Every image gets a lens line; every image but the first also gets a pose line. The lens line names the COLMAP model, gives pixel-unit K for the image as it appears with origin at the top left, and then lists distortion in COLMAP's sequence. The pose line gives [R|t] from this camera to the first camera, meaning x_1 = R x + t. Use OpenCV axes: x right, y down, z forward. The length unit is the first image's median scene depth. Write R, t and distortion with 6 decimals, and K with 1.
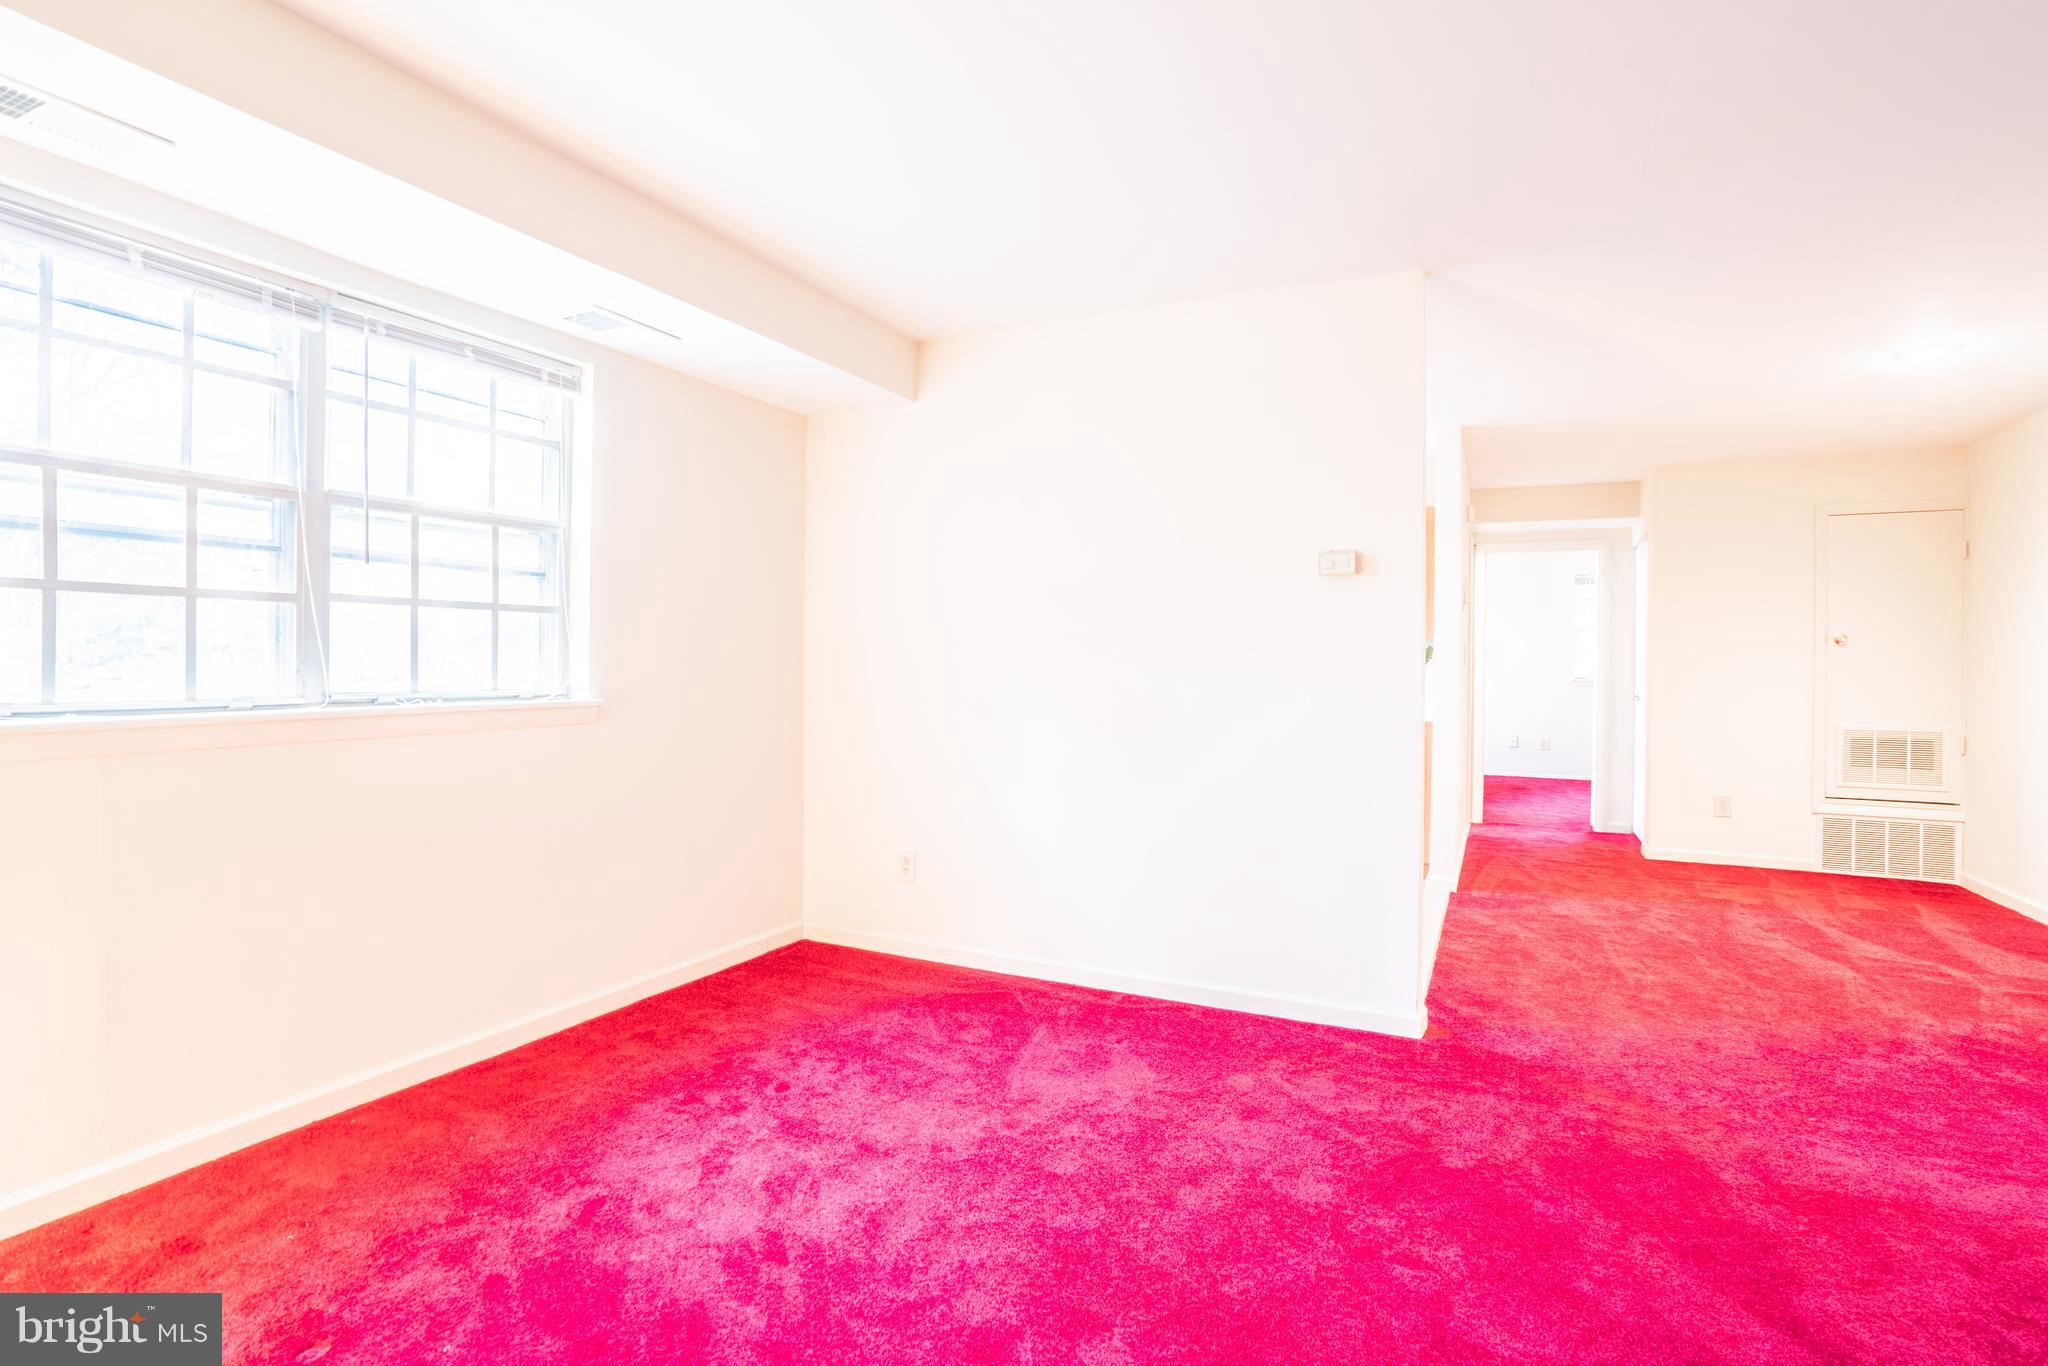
lens RADIAL K [[1009.9, 0, 982.1], [0, 1009.9, 667.5], [0, 0, 1]] dist [-0.065770, 0.023735]
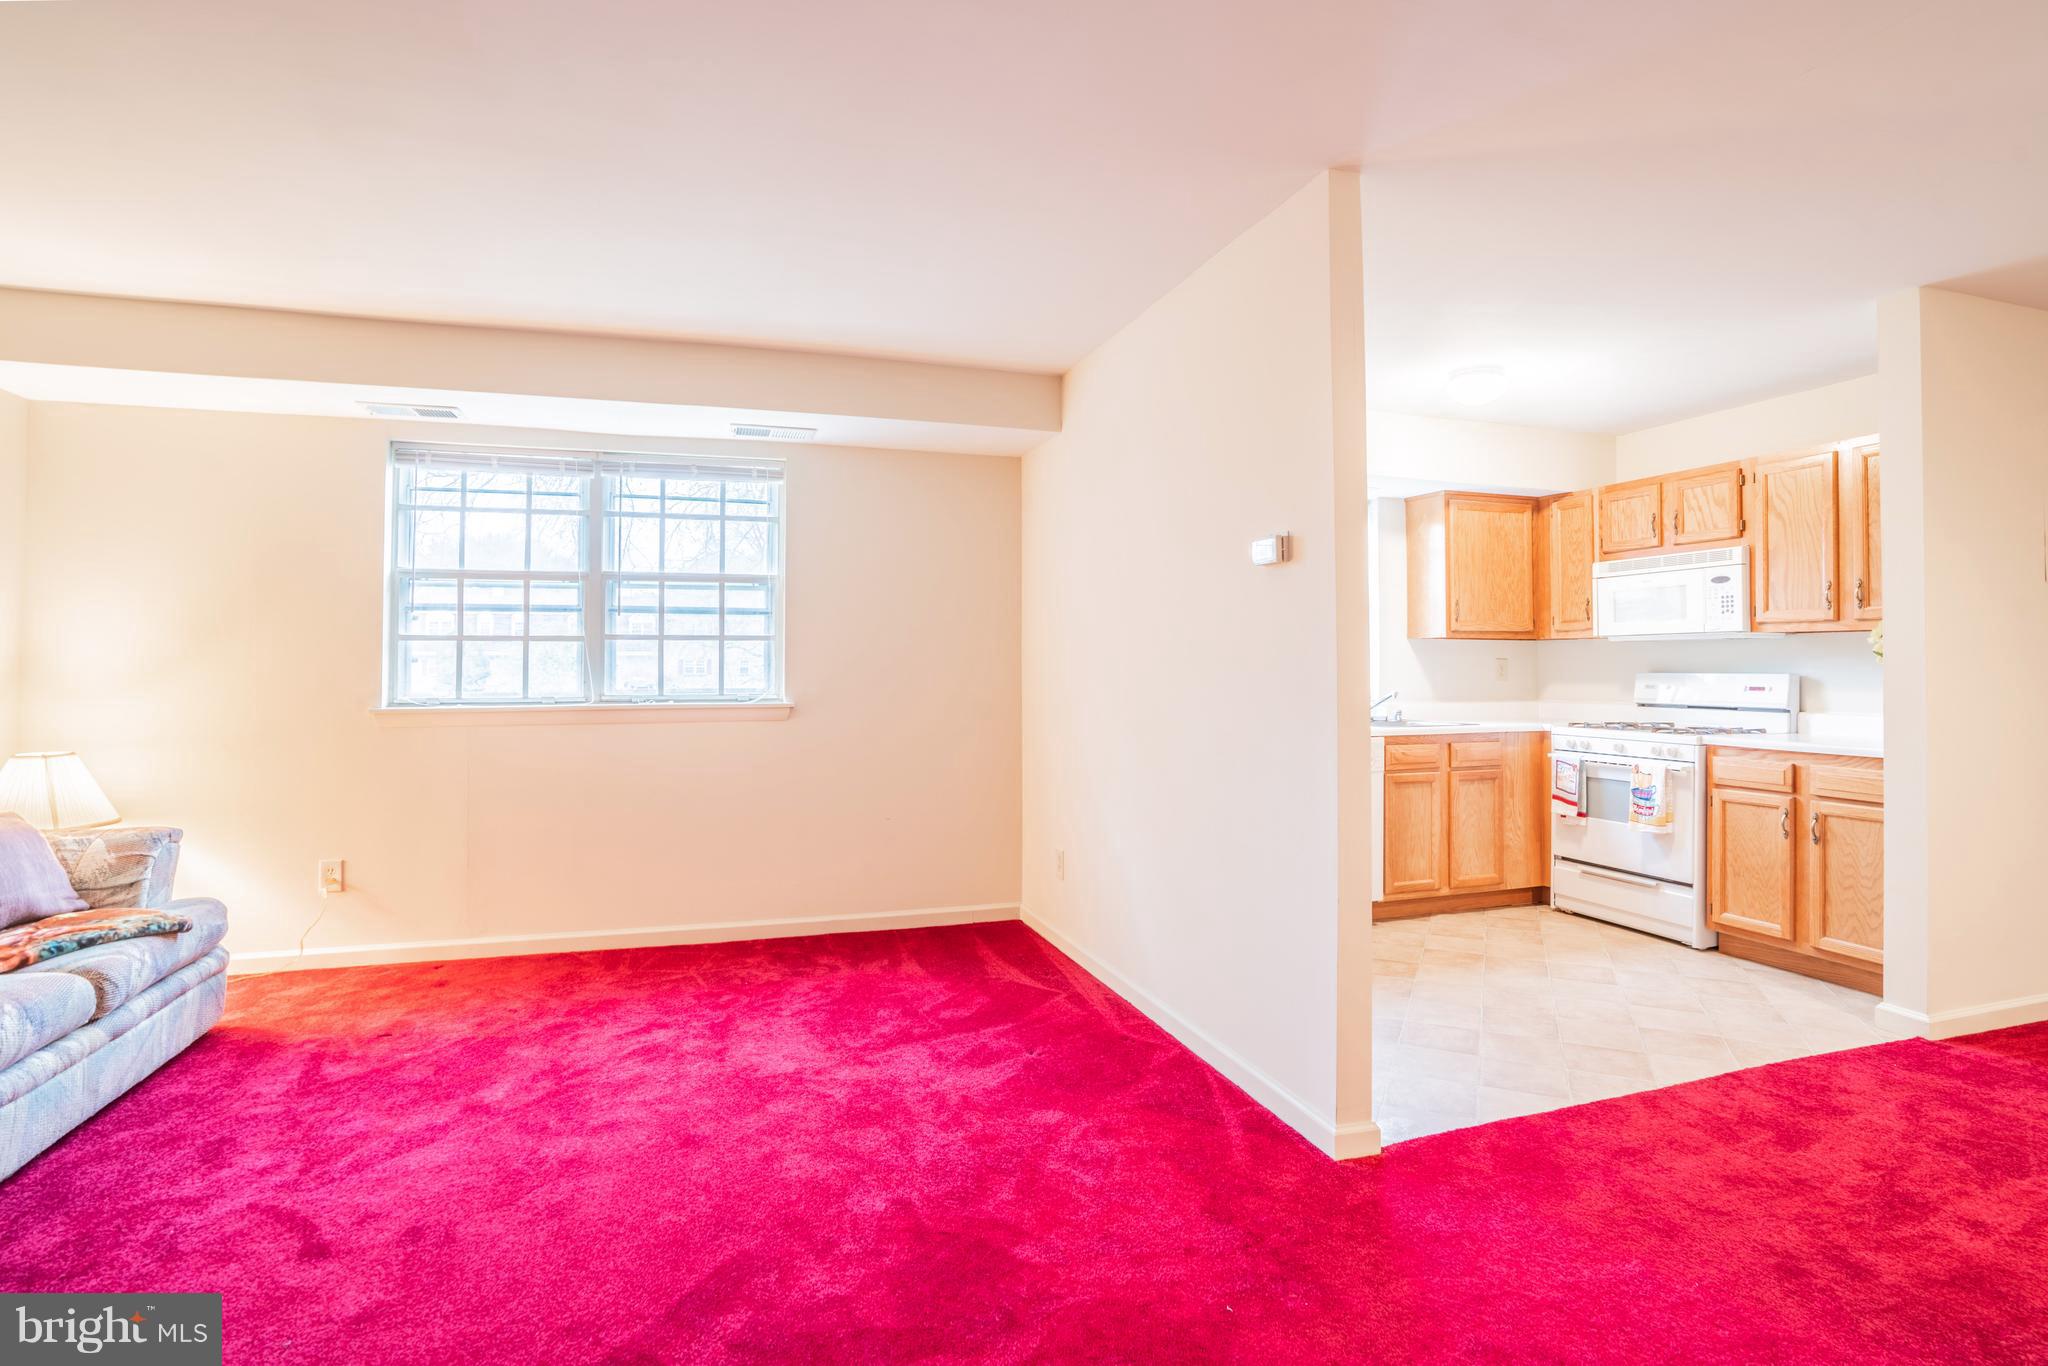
lens RADIAL K [[978.2, 0, 1012.0], [0, 978.2, 655.1], [0, 0, 1]] dist [-0.061919, 0.023462]
pose [[0.698303, -0.022114, -0.715460, 0.765606], [0.003941, 0.999626, -0.027051, 0.004181], [0.715791, 0.016070, 0.698129, 0.283639]]
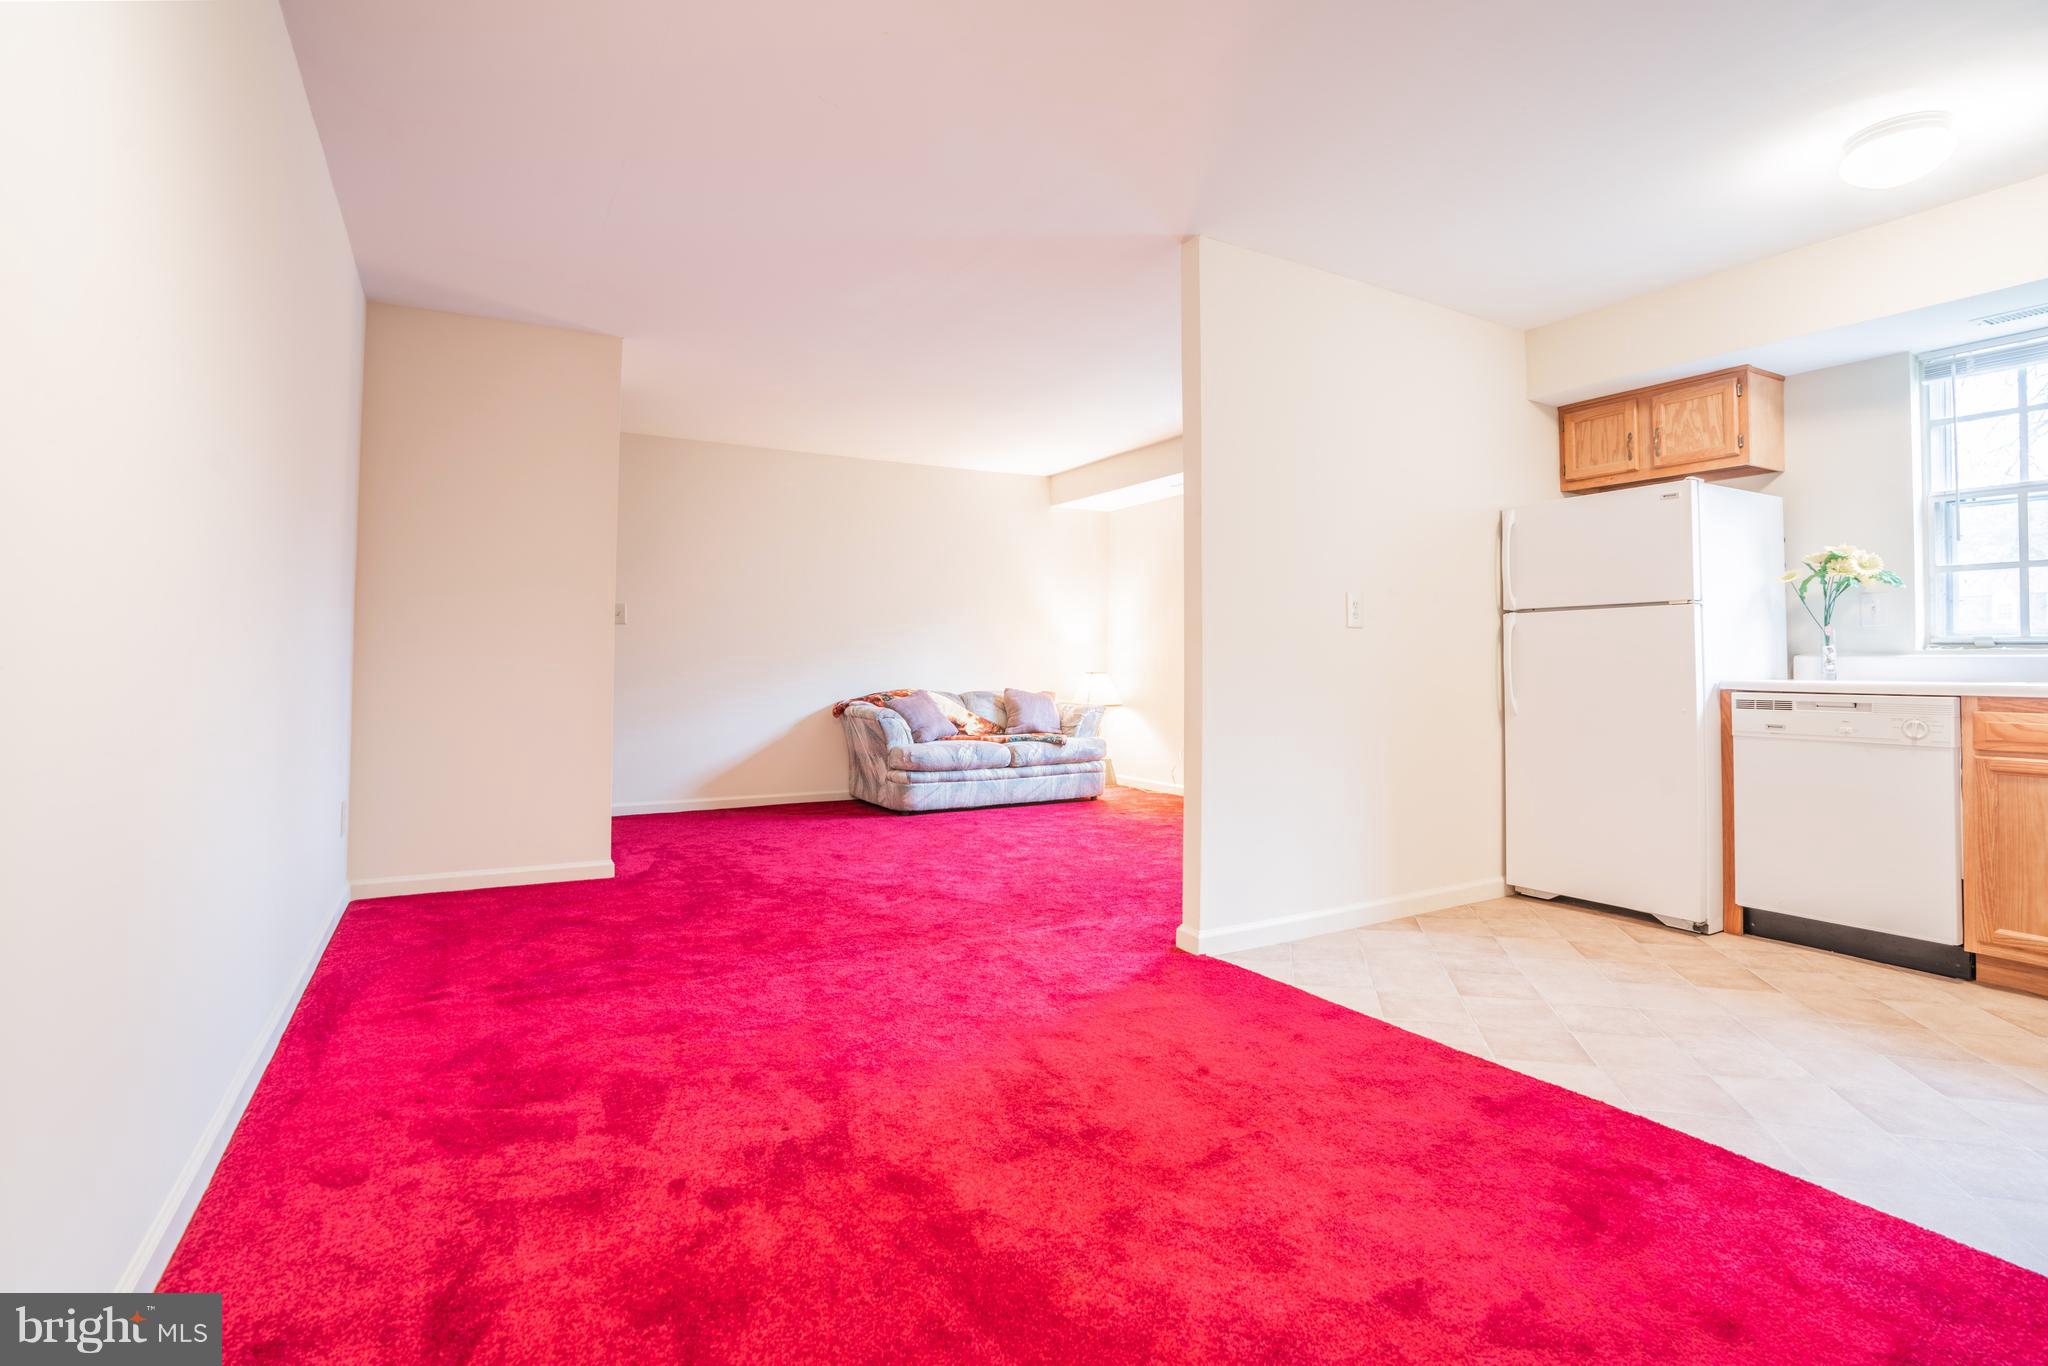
lens RADIAL K [[1009.2, 0, 1019.4], [0, 1009.2, 605.4], [0, 0, 1]] dist [0.000792, 0.000573]
pose [[-0.550056, -0.057377, -0.833155, 1.416921], [-0.012519, 0.998091, -0.060471, 0.068009], [0.835034, -0.022832, -0.549724, 1.410967]]
